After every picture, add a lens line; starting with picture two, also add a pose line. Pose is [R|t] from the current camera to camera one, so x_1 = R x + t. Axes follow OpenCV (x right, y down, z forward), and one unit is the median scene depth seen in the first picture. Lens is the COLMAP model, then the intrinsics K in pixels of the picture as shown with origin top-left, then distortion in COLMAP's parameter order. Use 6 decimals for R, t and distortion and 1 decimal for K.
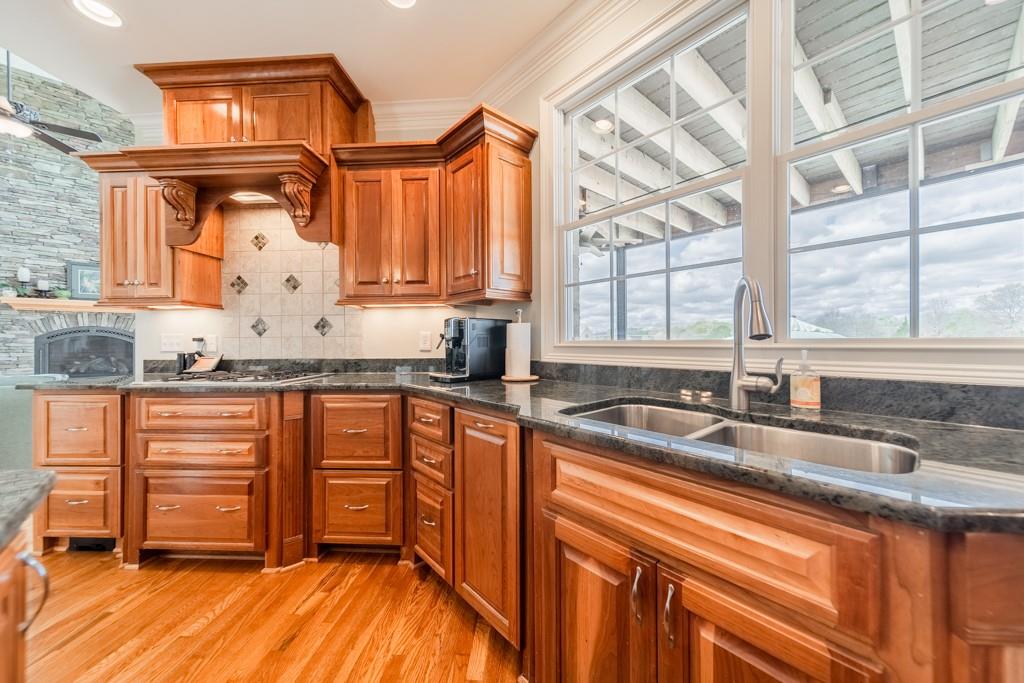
lens RADIAL K [[350.1, 0, 512.0], [0, 350.1, 341.5], [0, 0, 1]] dist [0.005077, -0.000407]
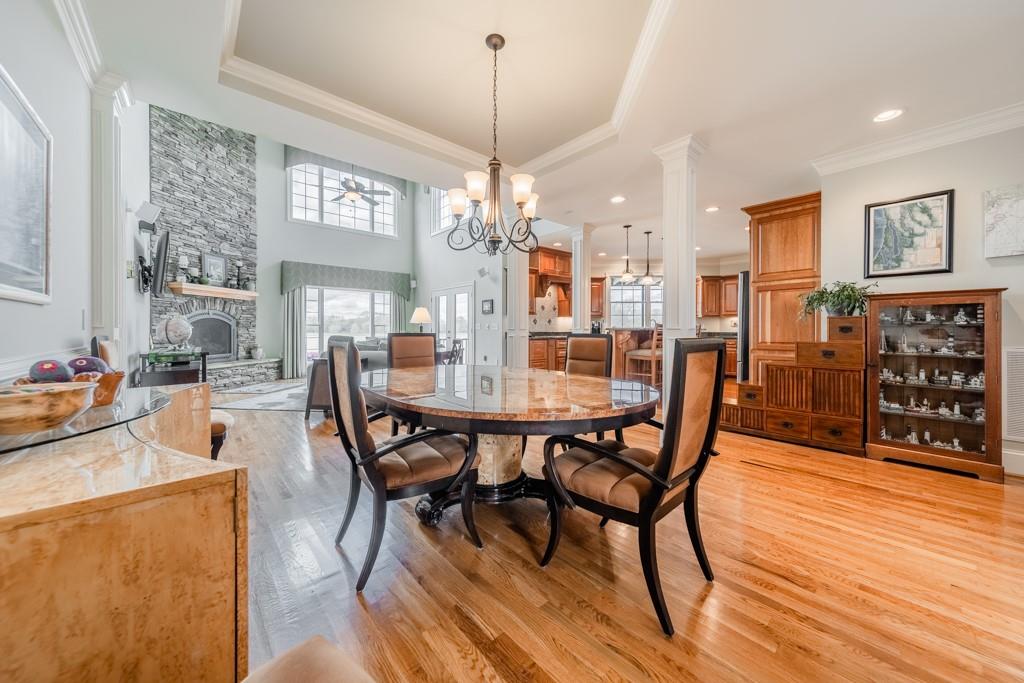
lens RADIAL K [[360.9, 0, 481.4], [0, 360.9, 330.9], [0, 0, 1]] dist [0.000534, 0.000022]
pose [[0.734657, 0.004381, 0.678425, -4.309530], [-0.005846, 0.999983, -0.000128, 0.061718], [-0.678414, -0.003872, 0.734670, -1.353546]]
